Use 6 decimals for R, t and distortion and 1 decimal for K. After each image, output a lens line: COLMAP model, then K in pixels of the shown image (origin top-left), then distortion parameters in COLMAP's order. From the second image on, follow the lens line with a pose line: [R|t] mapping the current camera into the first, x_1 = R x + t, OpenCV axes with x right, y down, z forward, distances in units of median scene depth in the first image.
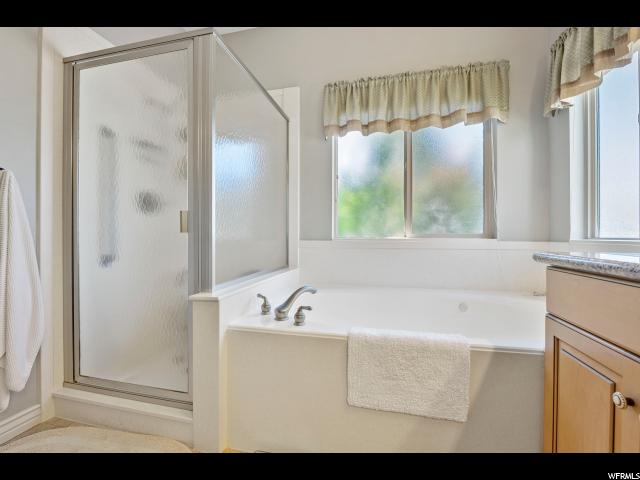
lens RADIAL K [[276.2, 0, 319.4], [0, 276.2, 234.9], [0, 0, 1]] dist [0.000348, 0.000047]
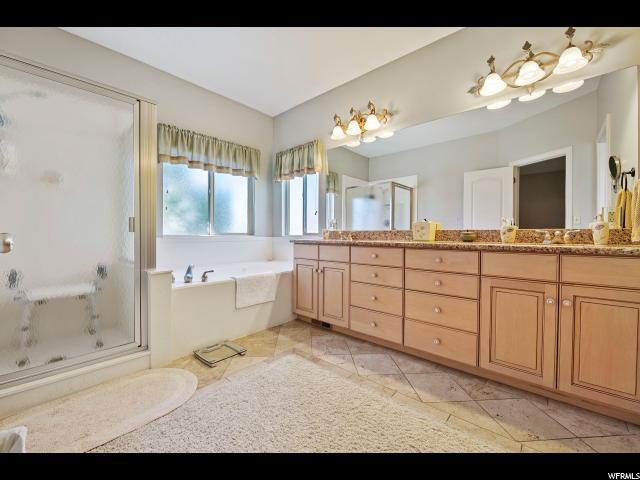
lens RADIAL K [[276.2, 0, 320.1], [0, 276.2, 238.6], [0, 0, 1]] dist [0.000348, 0.000047]
pose [[0.476313, -0.014026, 0.879164, -0.937033], [-0.002536, 0.999847, 0.017325, 0.000951], [-0.879272, -0.010482, 0.476205, -0.402970]]
